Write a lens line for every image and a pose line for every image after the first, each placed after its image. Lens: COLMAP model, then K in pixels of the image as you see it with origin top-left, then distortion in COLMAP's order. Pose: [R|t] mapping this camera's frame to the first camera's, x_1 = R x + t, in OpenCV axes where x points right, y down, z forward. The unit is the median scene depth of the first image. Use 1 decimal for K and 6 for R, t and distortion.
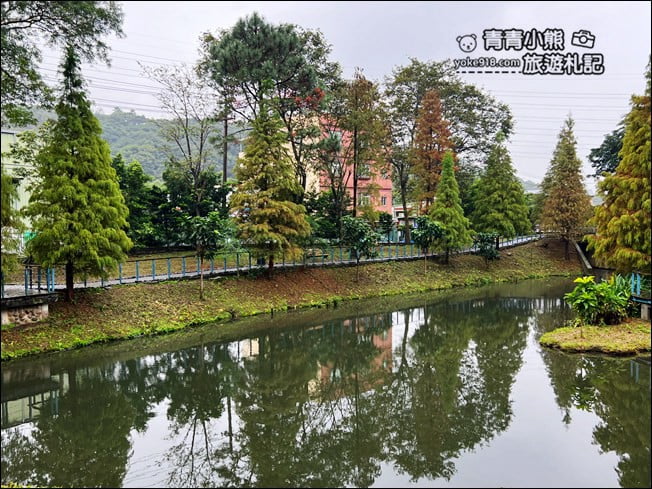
lens RADIAL K [[611.7, 0, 323.8], [0, 611.7, 249.9], [0, 0, 1]] dist [0.026032, 0.000000]
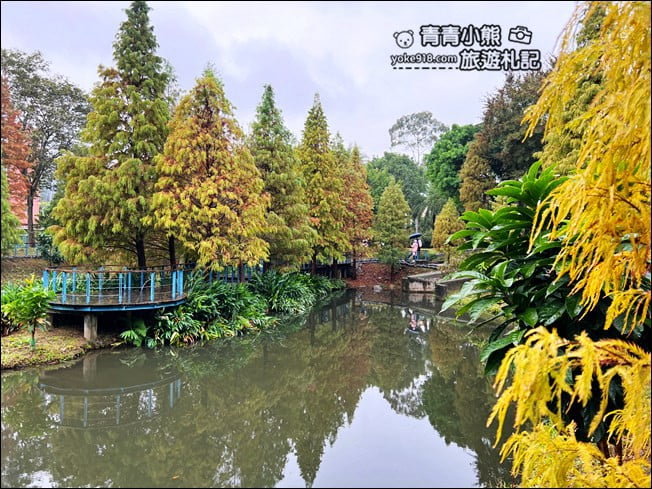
lens RADIAL K [[492.1, 0, 323.1], [0, 492.1, 245.4], [0, 0, 1]] dist [0.051482, -0.077432]
pose [[0.894273, 0.028795, 0.446594, 0.267284], [-0.009700, 0.998941, -0.044985, 0.016464], [-0.447416, 0.035897, 0.893605, 0.138672]]
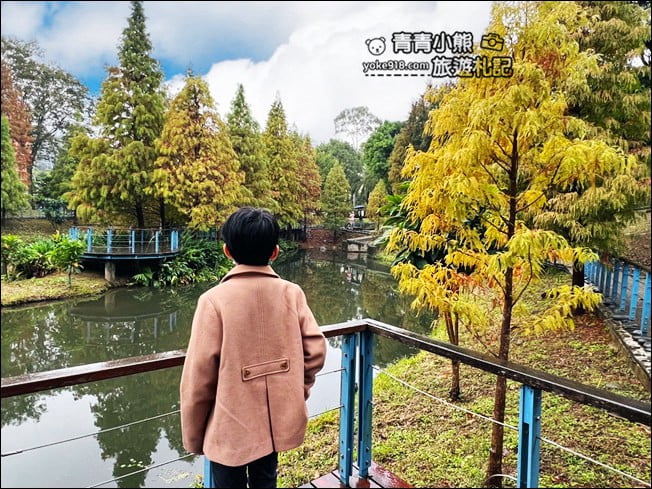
lens RADIAL K [[413.9, 0, 316.8], [0, 413.9, 245.2], [0, 0, 1]] dist [0.001673, -0.003844]
pose [[0.844069, 0.009654, 0.536147, 0.240126], [-0.027744, 0.999285, 0.025685, 0.019850], [-0.535516, -0.036554, 0.843733, 0.106751]]
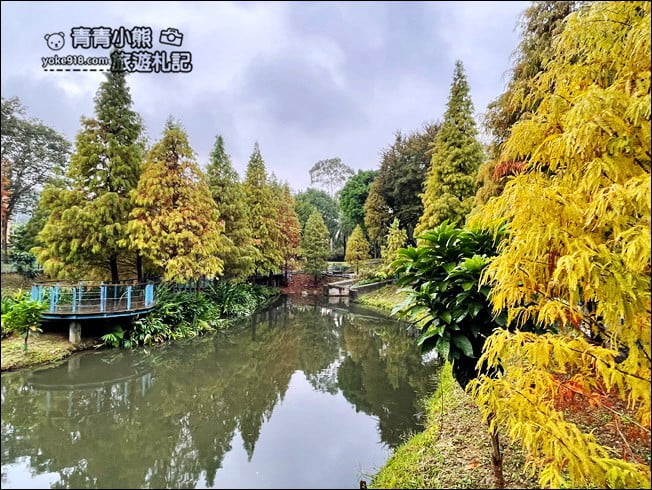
lens RADIAL K [[389.6, 0, 326.6], [0, 389.6, 241.0], [0, 0, 1]] dist [-0.025472, 0.005607]
pose [[0.799760, 0.050041, 0.598231, 0.252853], [0.006165, 0.995783, -0.091537, 0.014508], [-0.600289, 0.076896, 0.796078, 0.133811]]
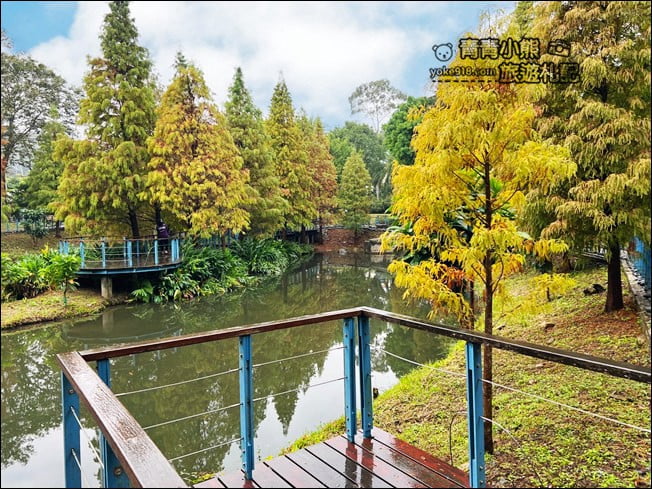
lens RADIAL K [[494.6, 0, 321.6], [0, 494.6, 250.8], [0, 0, 1]] dist [0.022946, -0.022863]
pose [[0.859661, -0.034251, 0.509715, 0.230096], [0.021176, 0.999282, 0.031433, 0.019137], [-0.510425, -0.016228, 0.859769, 0.086098]]
